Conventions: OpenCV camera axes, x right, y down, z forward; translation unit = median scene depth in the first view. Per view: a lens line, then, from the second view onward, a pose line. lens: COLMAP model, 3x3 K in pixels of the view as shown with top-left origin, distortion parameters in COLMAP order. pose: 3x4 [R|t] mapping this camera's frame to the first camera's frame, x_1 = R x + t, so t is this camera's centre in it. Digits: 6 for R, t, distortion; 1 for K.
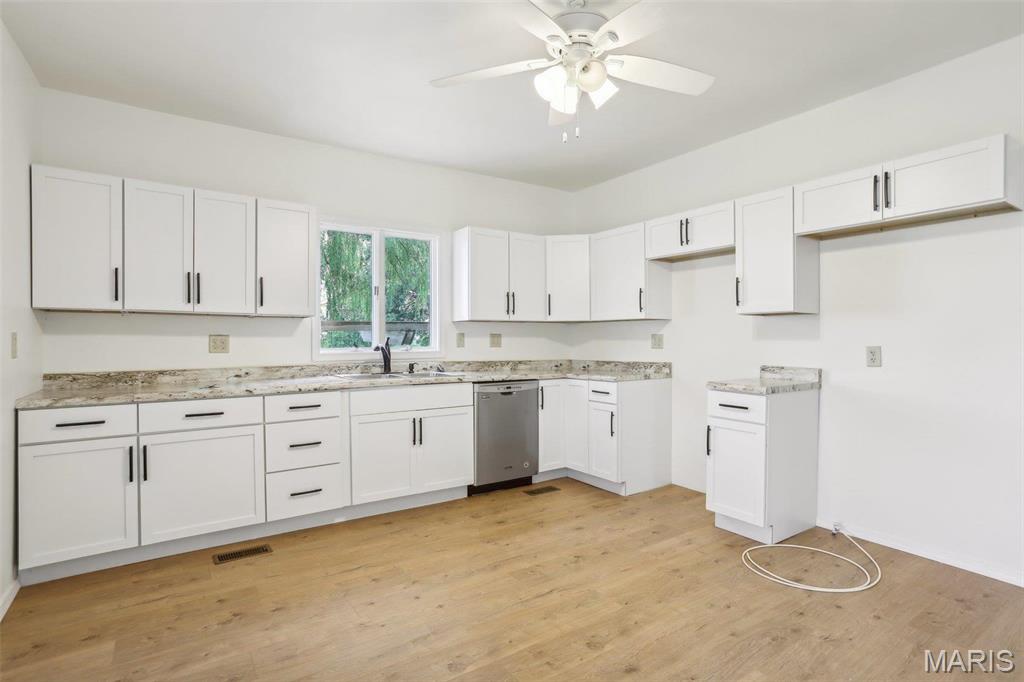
lens RADIAL K [[516.4, 0, 509.5], [0, 516.4, 344.3], [0, 0, 1]] dist [-0.048330, 0.033921]
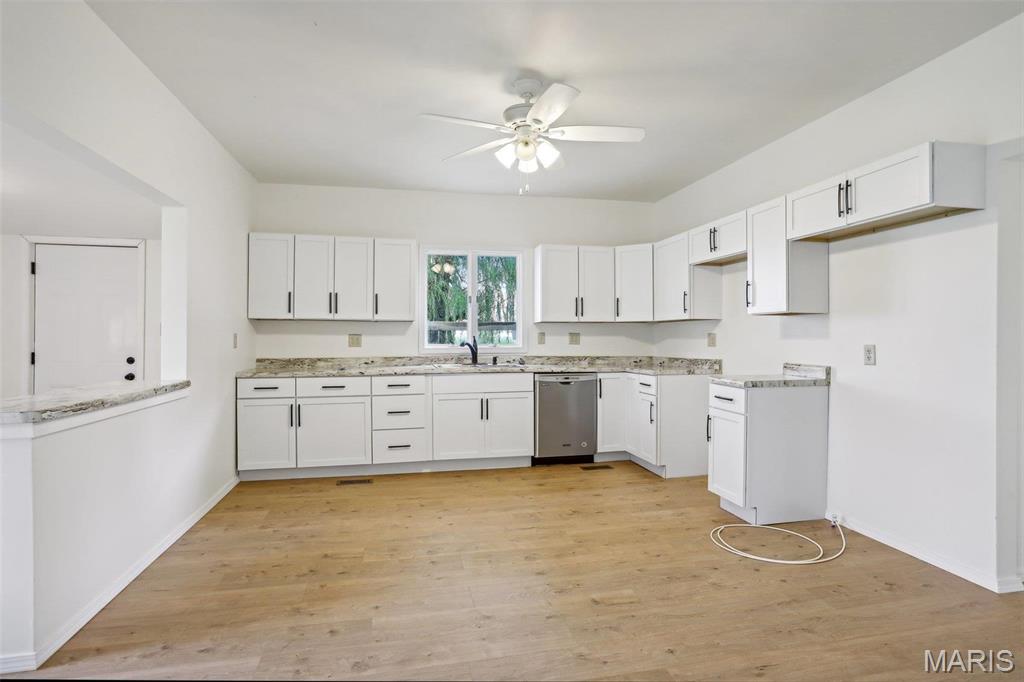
lens RADIAL K [[519.1, 0, 512.0], [0, 519.1, 341.0], [0, 0, 1]] dist [-0.063073, 0.036465]
pose [[0.930169, 0.003610, -0.367113, 0.390726], [-0.004700, 0.999987, -0.002074, 0.001348], [0.367101, 0.003655, 0.930174, -0.197551]]
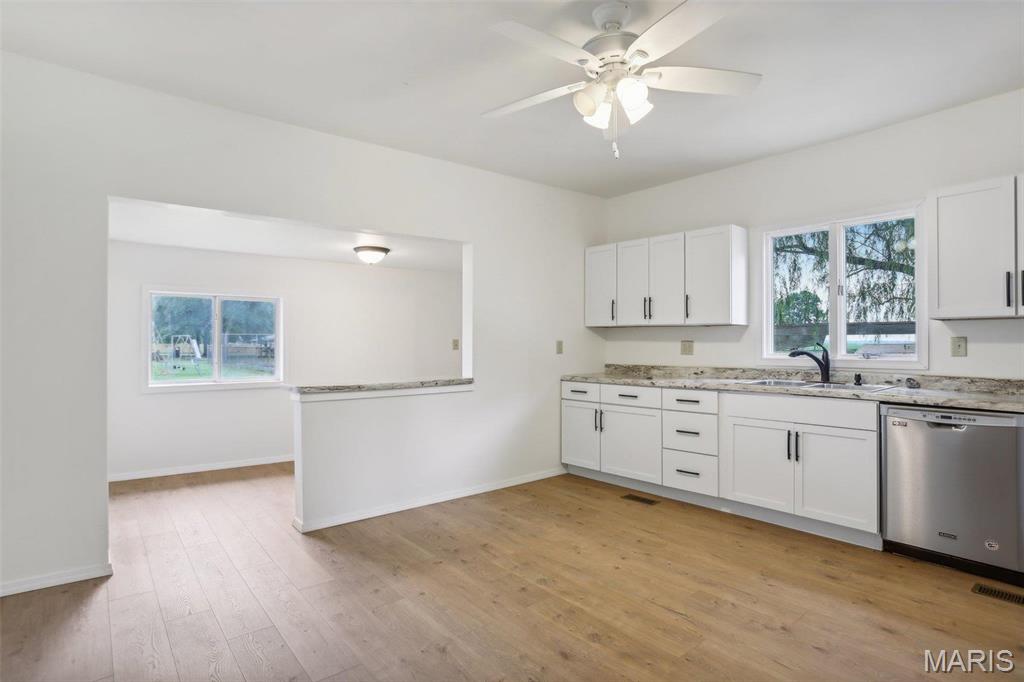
lens RADIAL K [[533.2, 0, 508.9], [0, 533.2, 339.3], [0, 0, 1]] dist [-0.070698, 0.038149]
pose [[0.091293, -0.003182, -0.995819, 0.760836], [-0.008584, 0.999955, -0.003982, -0.013677], [0.995787, 0.008911, 0.091262, 0.443305]]
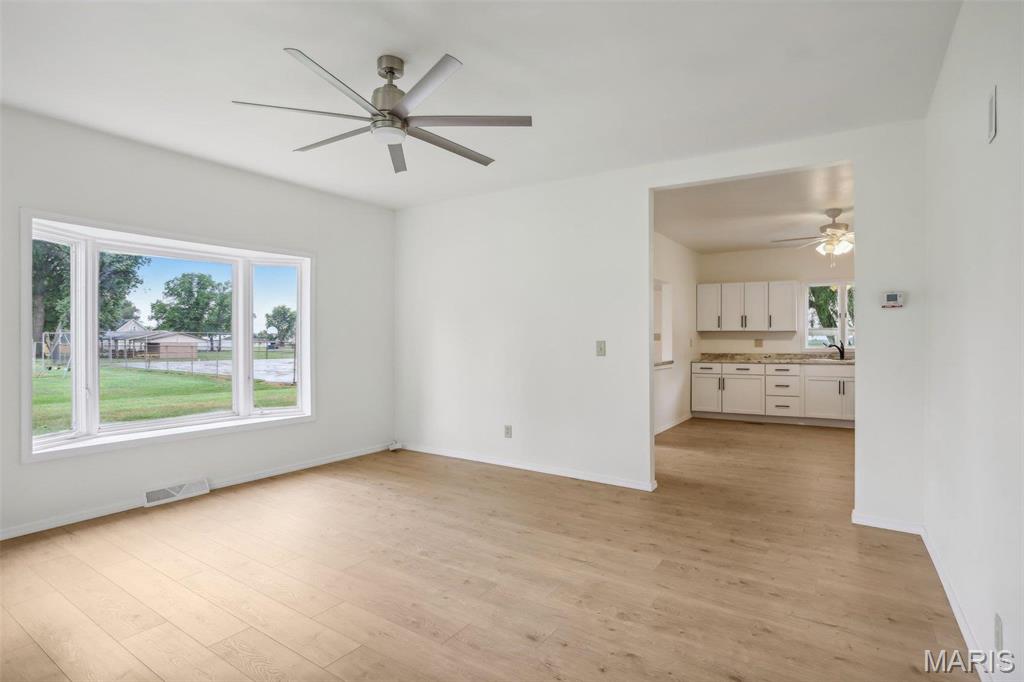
lens RADIAL K [[533.2, 0, 508.9], [0, 533.2, 339.3], [0, 0, 1]] dist [-0.070698, 0.038149]
pose [[0.378873, -0.001382, -0.925448, 1.295938], [-0.008995, 0.999946, -0.005176, 0.004097], [0.925405, 0.010285, 0.378840, -1.033019]]
